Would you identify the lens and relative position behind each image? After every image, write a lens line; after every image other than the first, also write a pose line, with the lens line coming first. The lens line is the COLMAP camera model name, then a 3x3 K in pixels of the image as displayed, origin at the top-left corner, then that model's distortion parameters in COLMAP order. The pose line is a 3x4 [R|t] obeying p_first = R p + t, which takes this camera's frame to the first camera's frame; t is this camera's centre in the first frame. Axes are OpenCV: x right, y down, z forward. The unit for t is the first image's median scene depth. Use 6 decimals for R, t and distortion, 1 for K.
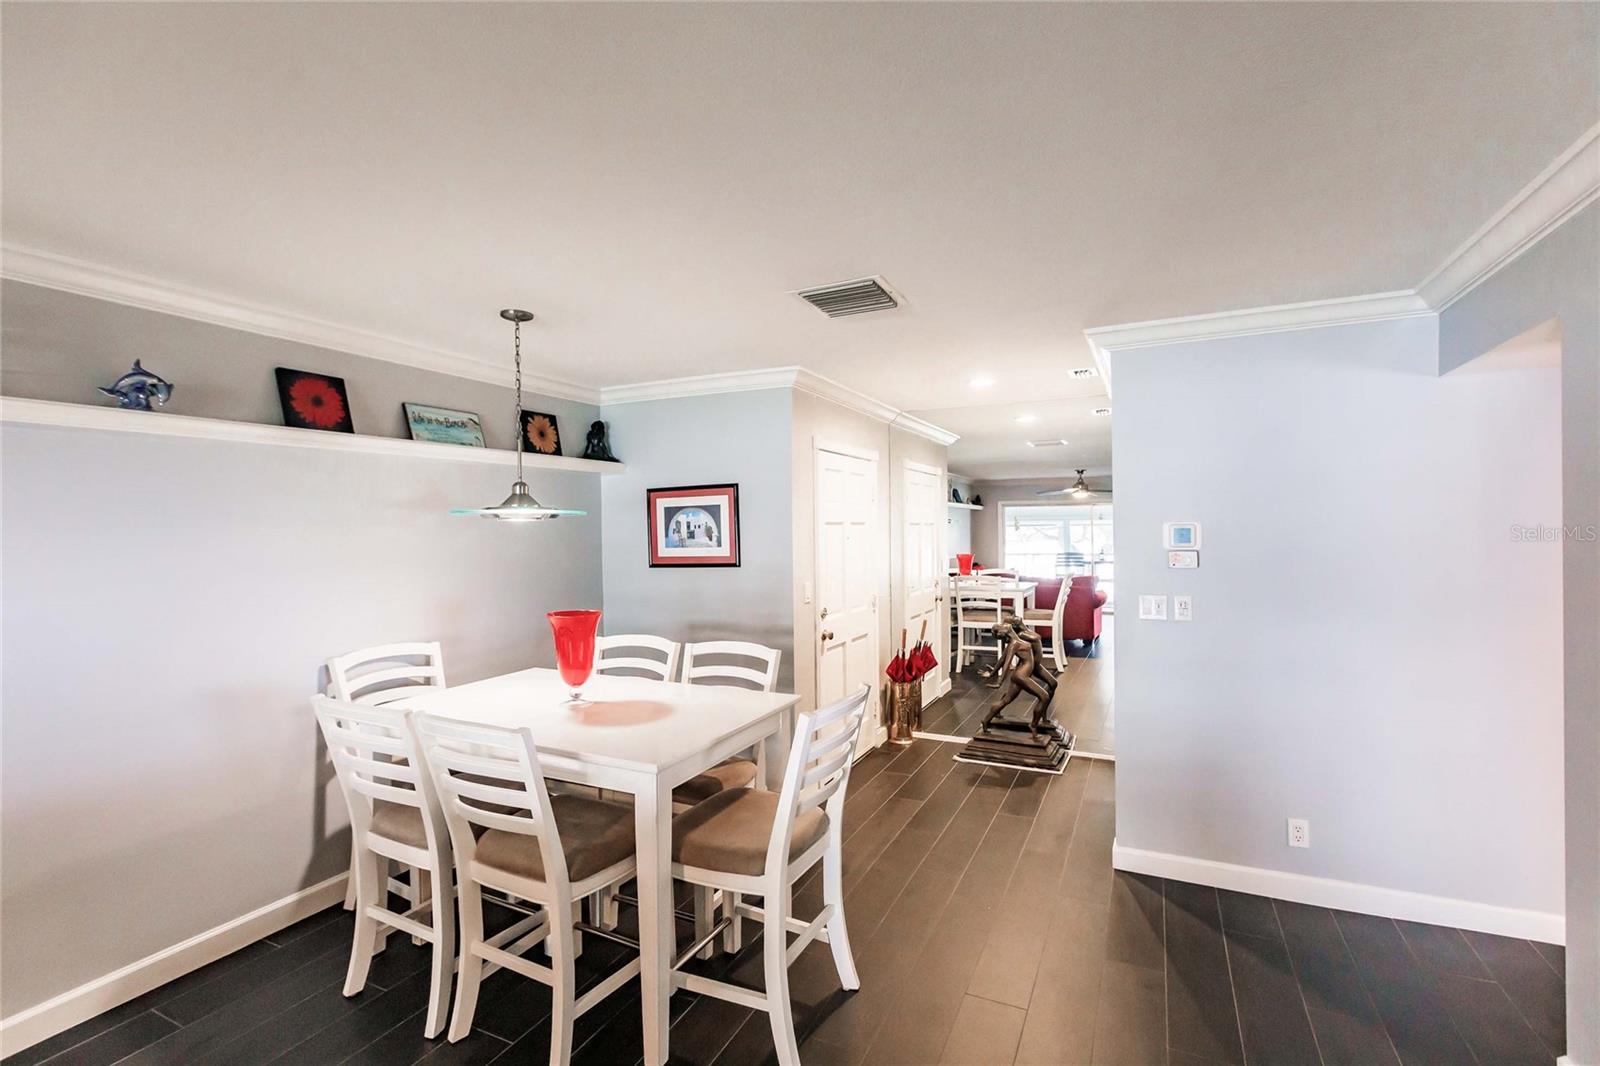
lens RADIAL K [[729.3, 0, 800.0], [0, 729.3, 533.0], [0, 0, 1]] dist [-0.000095, 0.000288]
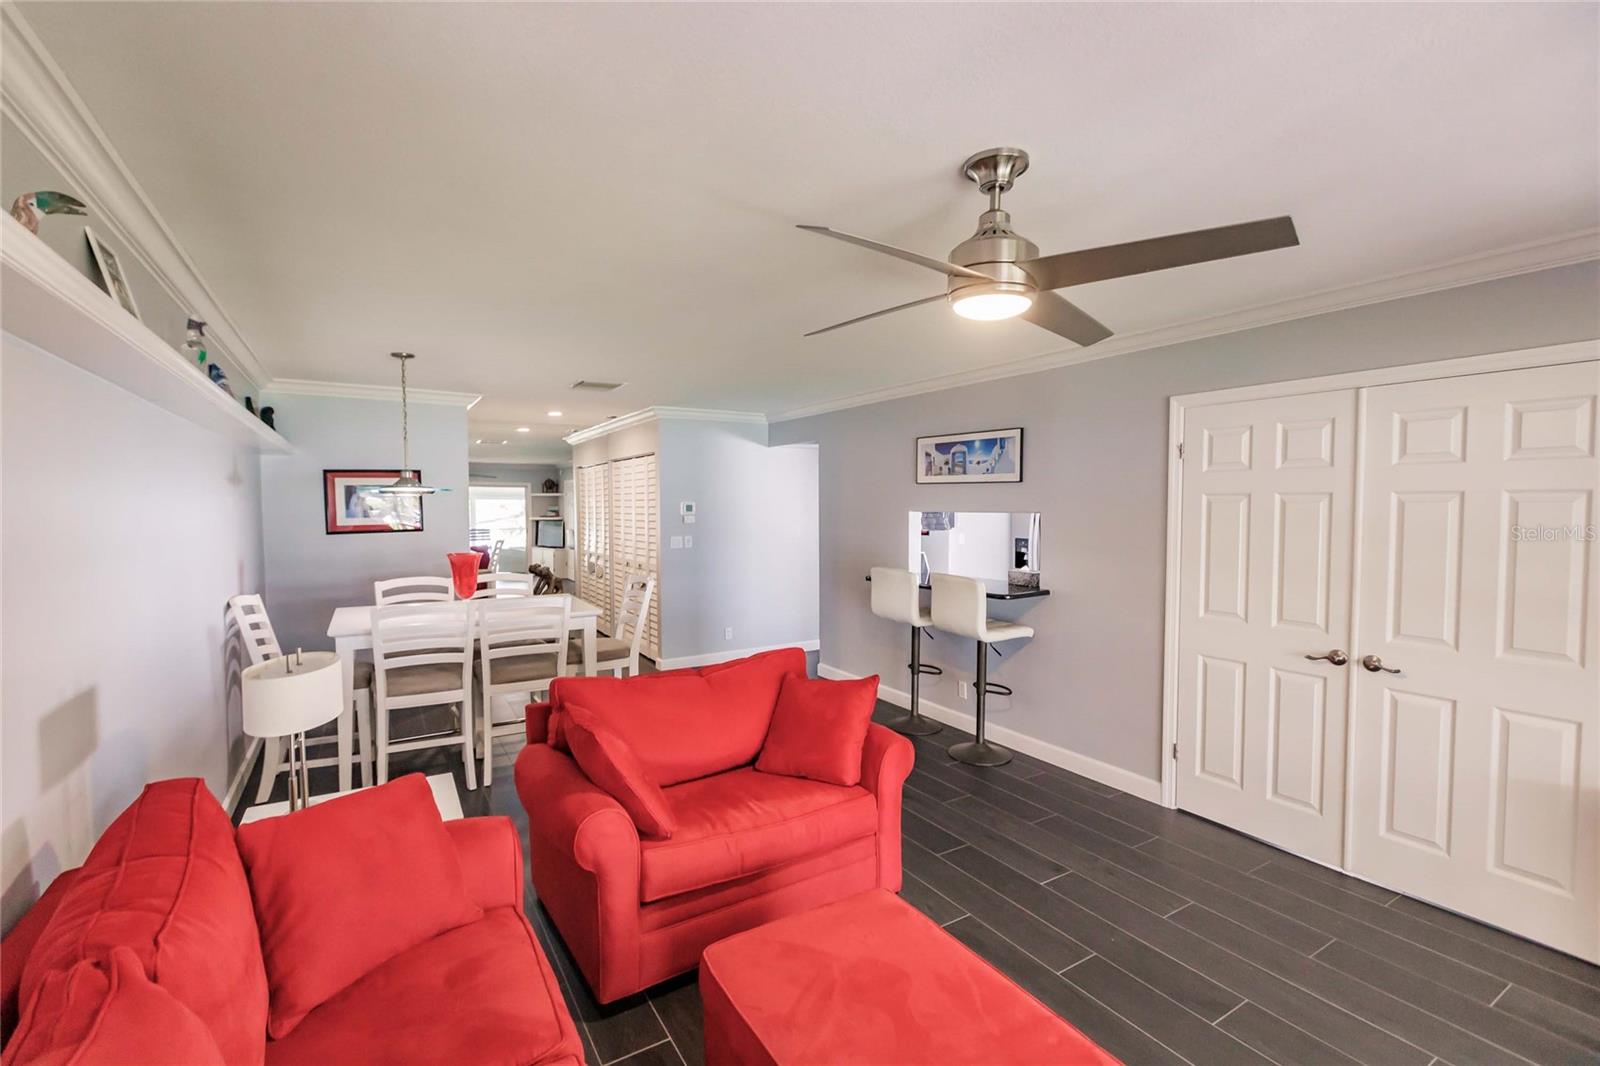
lens RADIAL K [[683.7, 0, 804.6], [0, 683.7, 530.1], [0, 0, 1]] dist [-0.001029, -0.000401]
pose [[0.535448, -0.021217, 0.844302, -0.667920], [0.001484, 0.999706, 0.024181, 0.012201], [-0.844567, -0.011695, 0.535322, -0.253252]]
